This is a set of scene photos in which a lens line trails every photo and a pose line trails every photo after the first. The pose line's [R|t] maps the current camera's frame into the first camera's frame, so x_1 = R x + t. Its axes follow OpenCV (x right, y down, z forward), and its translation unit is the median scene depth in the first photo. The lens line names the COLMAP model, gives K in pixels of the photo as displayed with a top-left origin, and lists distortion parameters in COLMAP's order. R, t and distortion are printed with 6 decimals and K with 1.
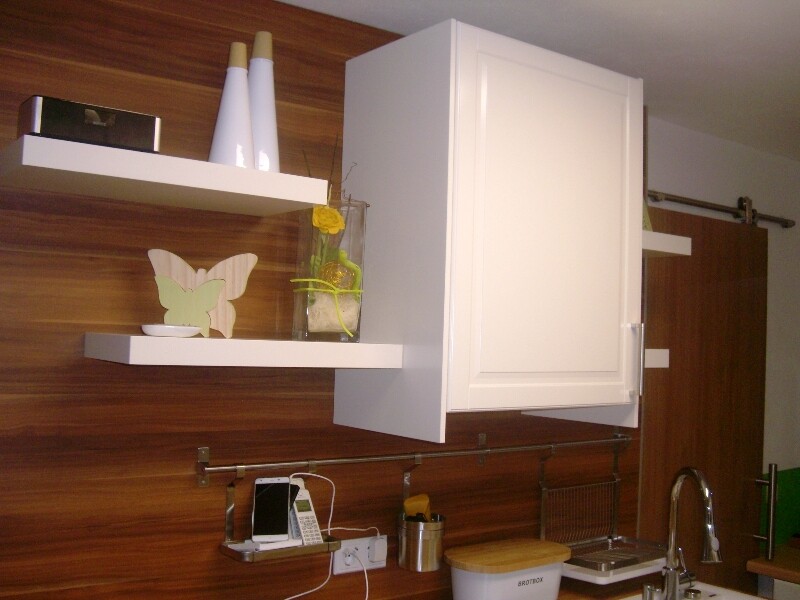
lens RADIAL K [[890.0, 0, 400.0], [0, 890.0, 300.0], [0, 0, 1]] dist [-0.188895, 0.141408]
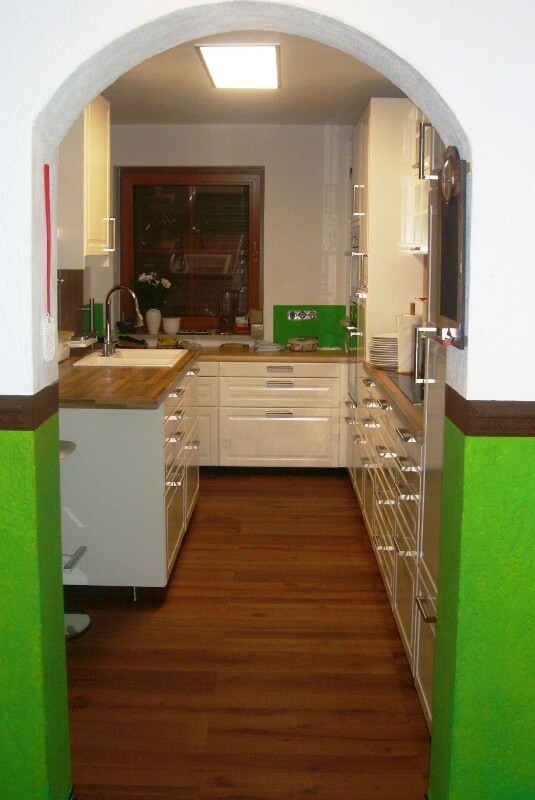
lens RADIAL K [[975.6, 0, 267.5], [0, 975.6, 400.0], [0, 0, 1]] dist [-0.126607, -0.017880]
pose [[0.615537, -0.141787, 0.775249, -1.381637], [-0.024628, 0.979742, 0.198742, -0.018197], [-0.787723, -0.141425, 0.599575, -0.786148]]
